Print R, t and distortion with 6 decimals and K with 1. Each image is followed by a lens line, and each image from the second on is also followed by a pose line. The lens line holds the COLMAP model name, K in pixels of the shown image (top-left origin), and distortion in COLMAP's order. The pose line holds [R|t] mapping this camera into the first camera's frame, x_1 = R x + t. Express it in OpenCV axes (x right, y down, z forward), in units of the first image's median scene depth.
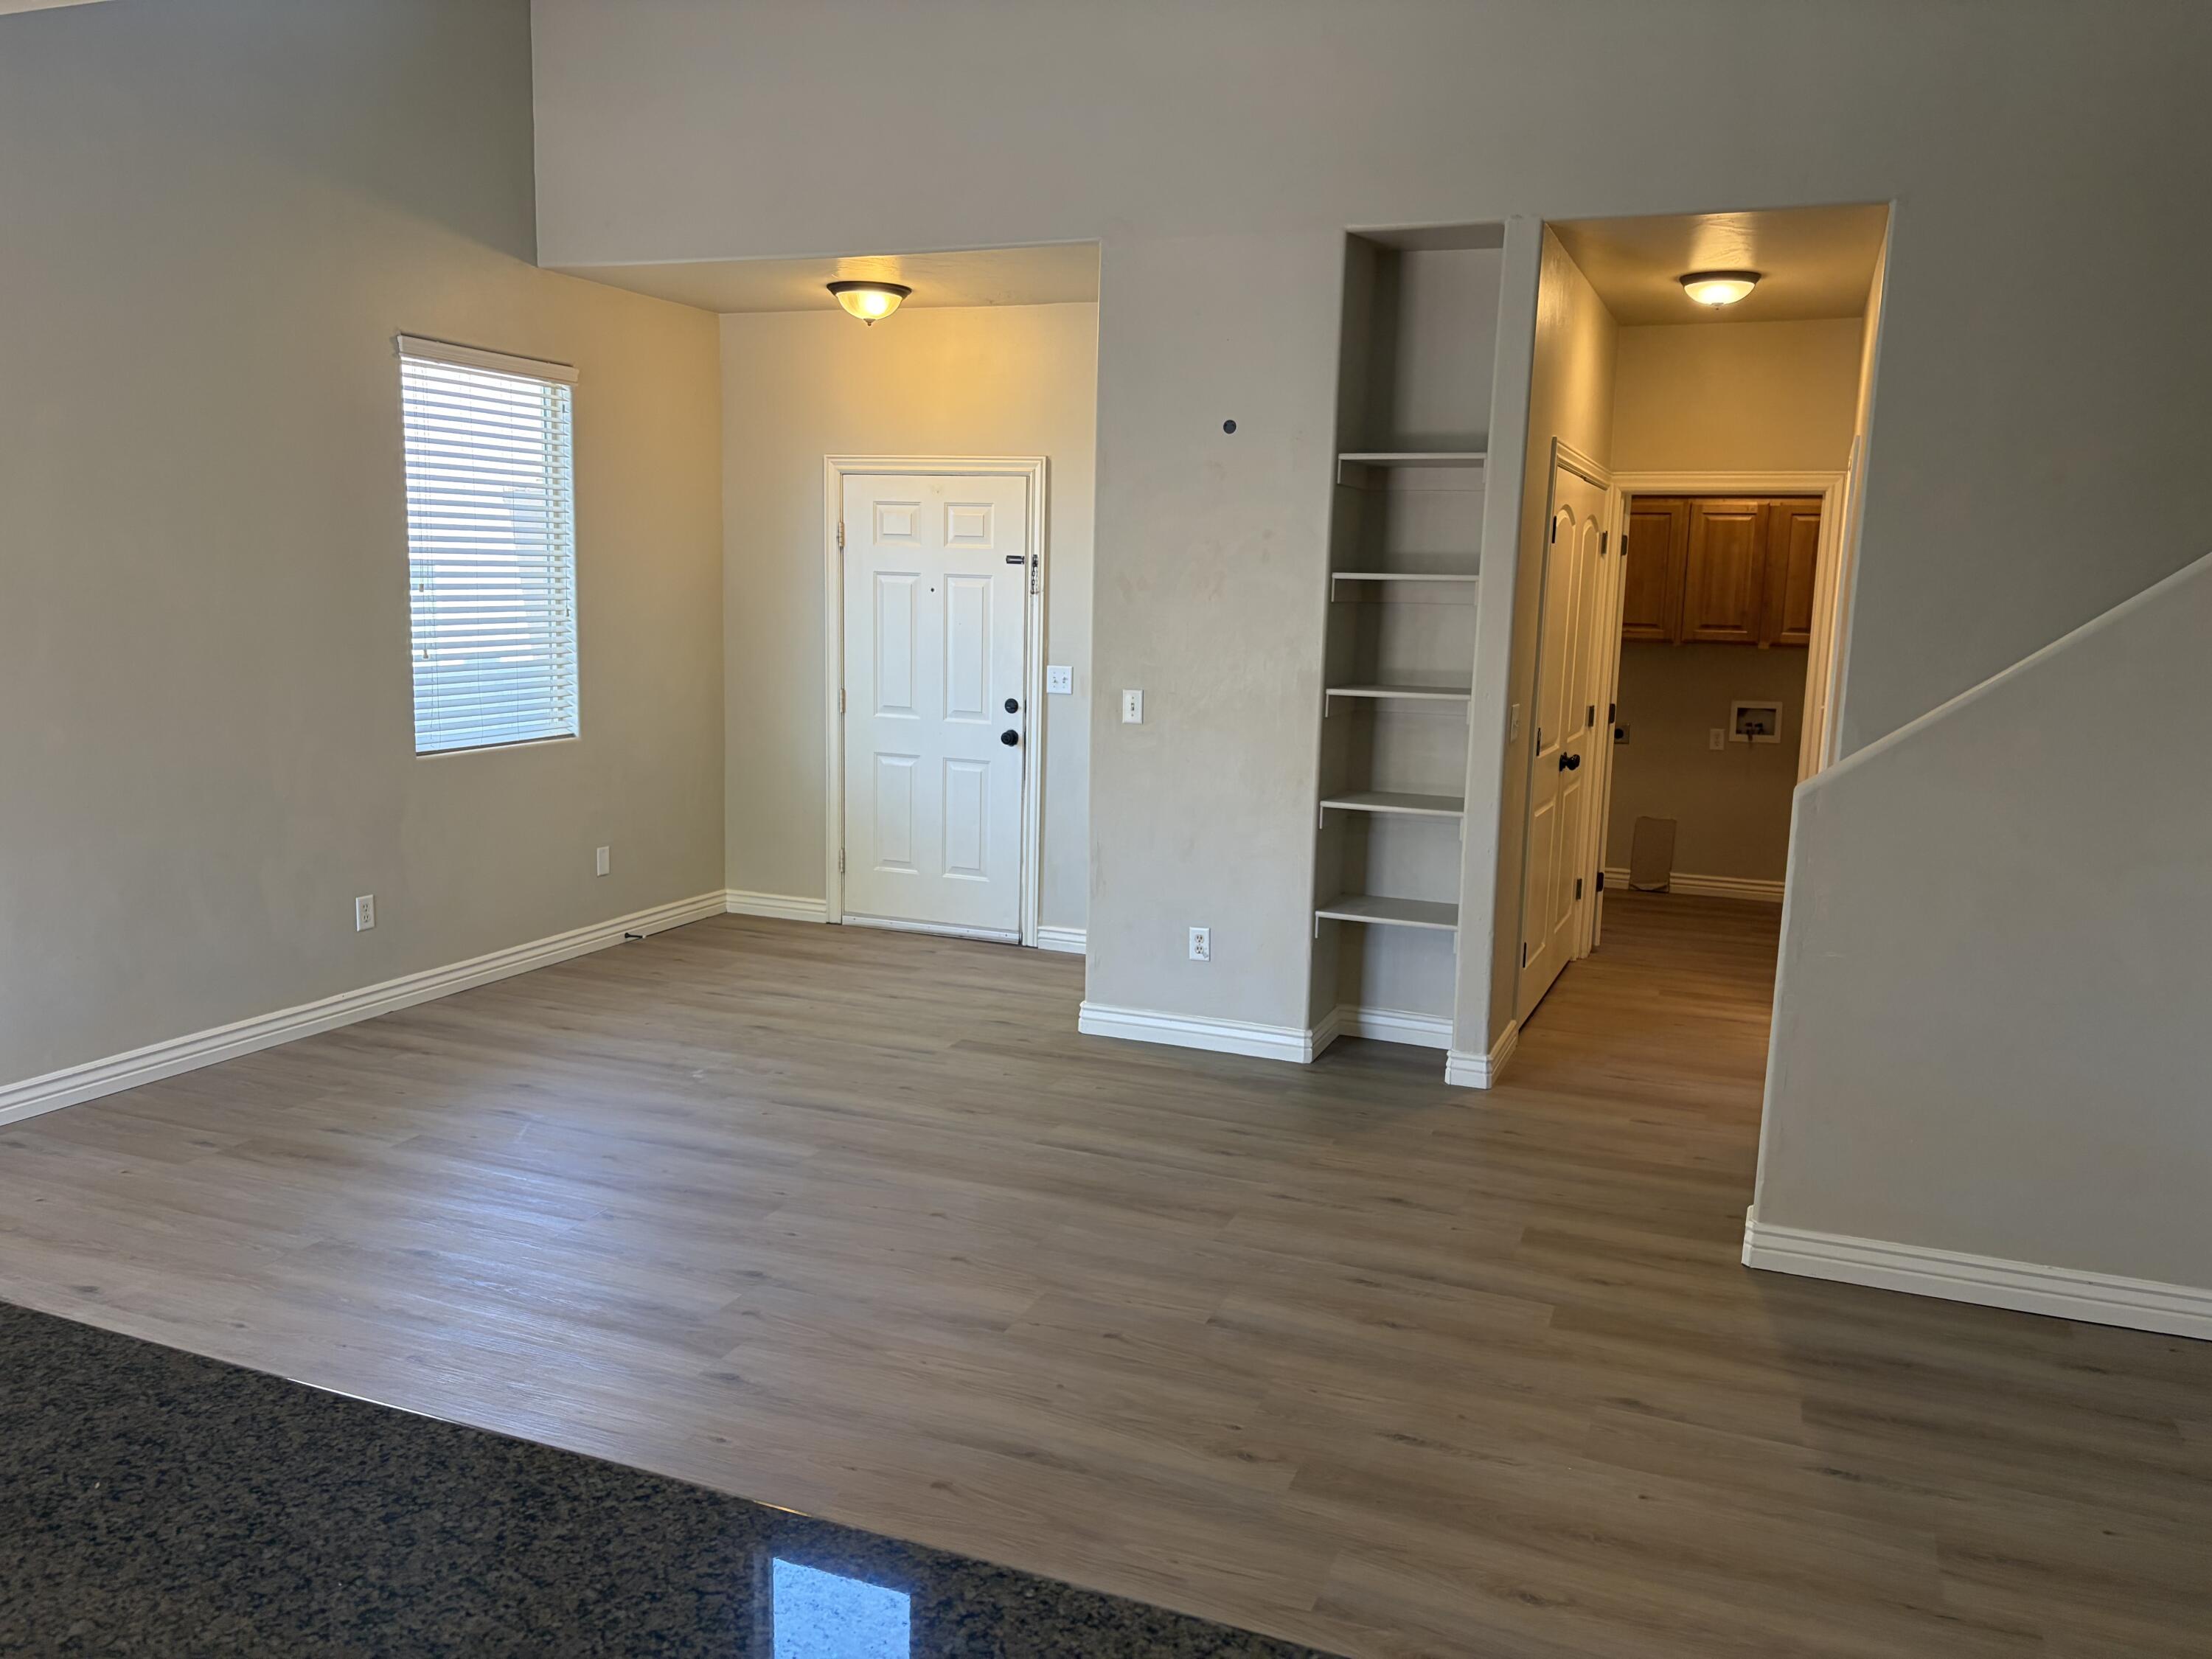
lens RADIAL K [[1657.3, 0, 1112.2], [0, 1657.3, 830.9], [0, 0, 1]] dist [0.026716, -0.026165]
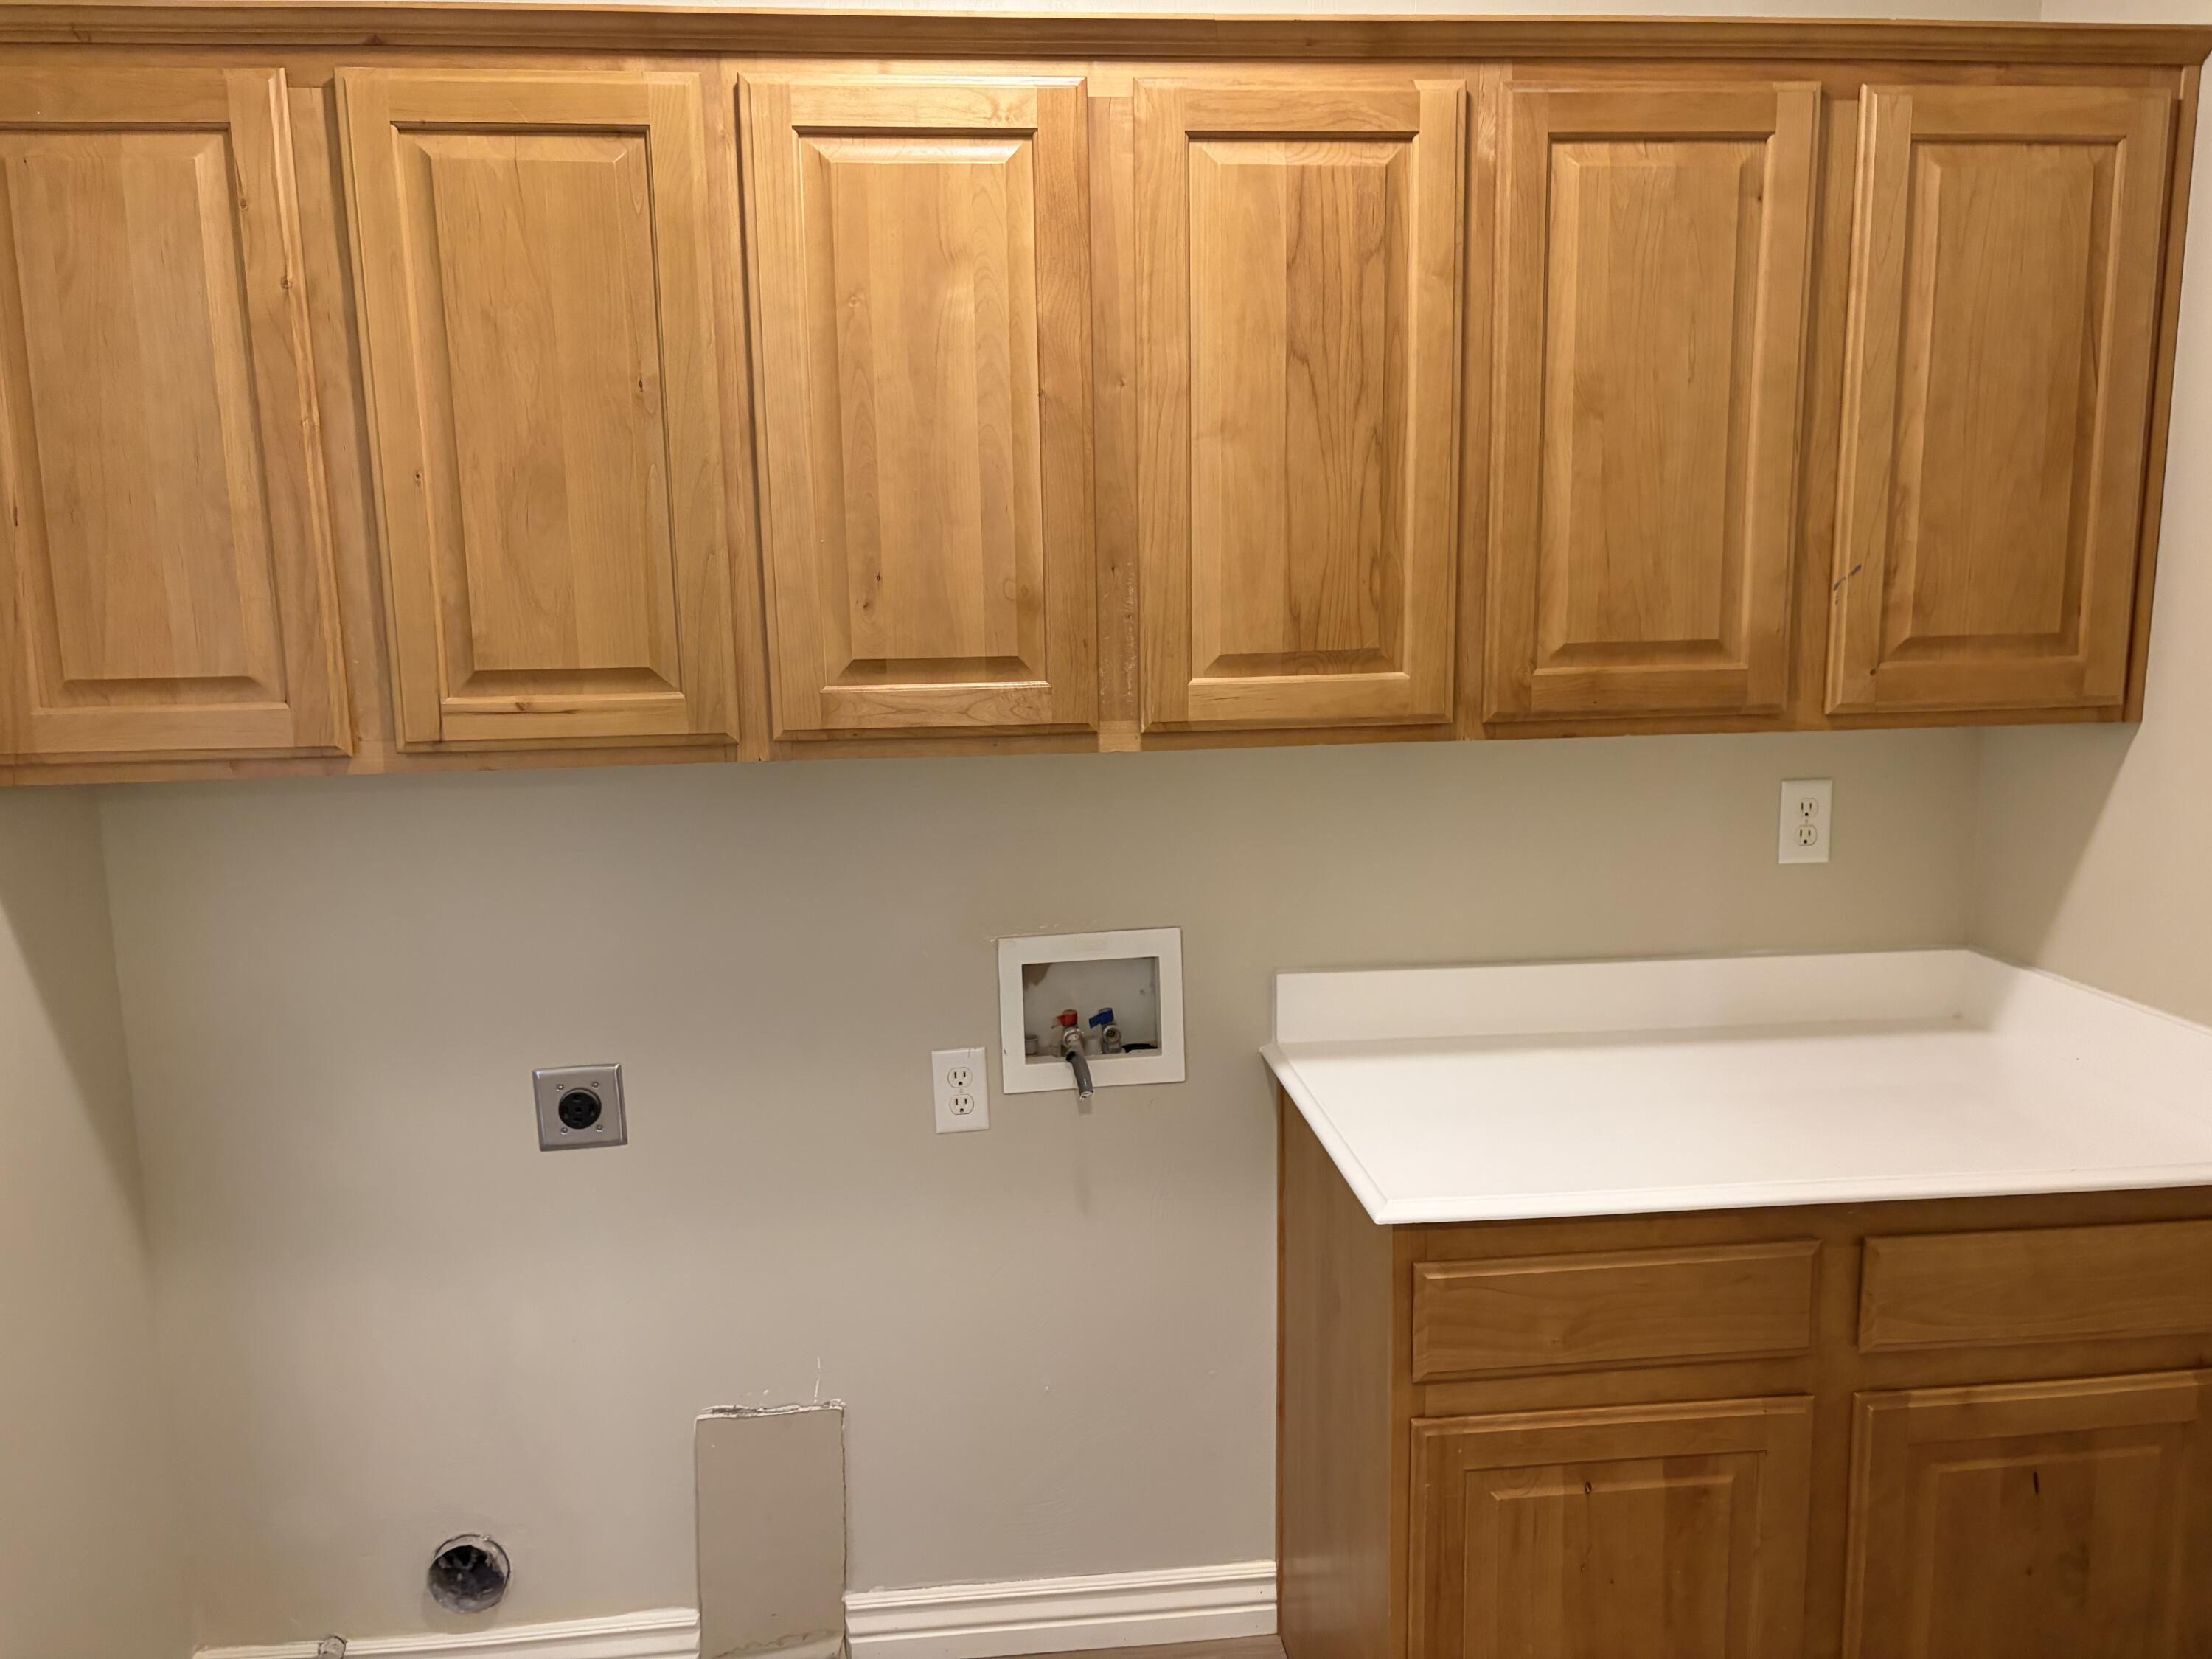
lens RADIAL K [[1657.3, 0, 1105.9], [0, 1657.3, 830.3], [0, 0, 1]] dist [0.026716, -0.026165]
pose [[0.885319, -0.109487, 0.451910, 0.281985], [0.107314, 0.993756, 0.030528, -0.104453], [-0.452431, 0.021470, 0.891541, 0.787660]]
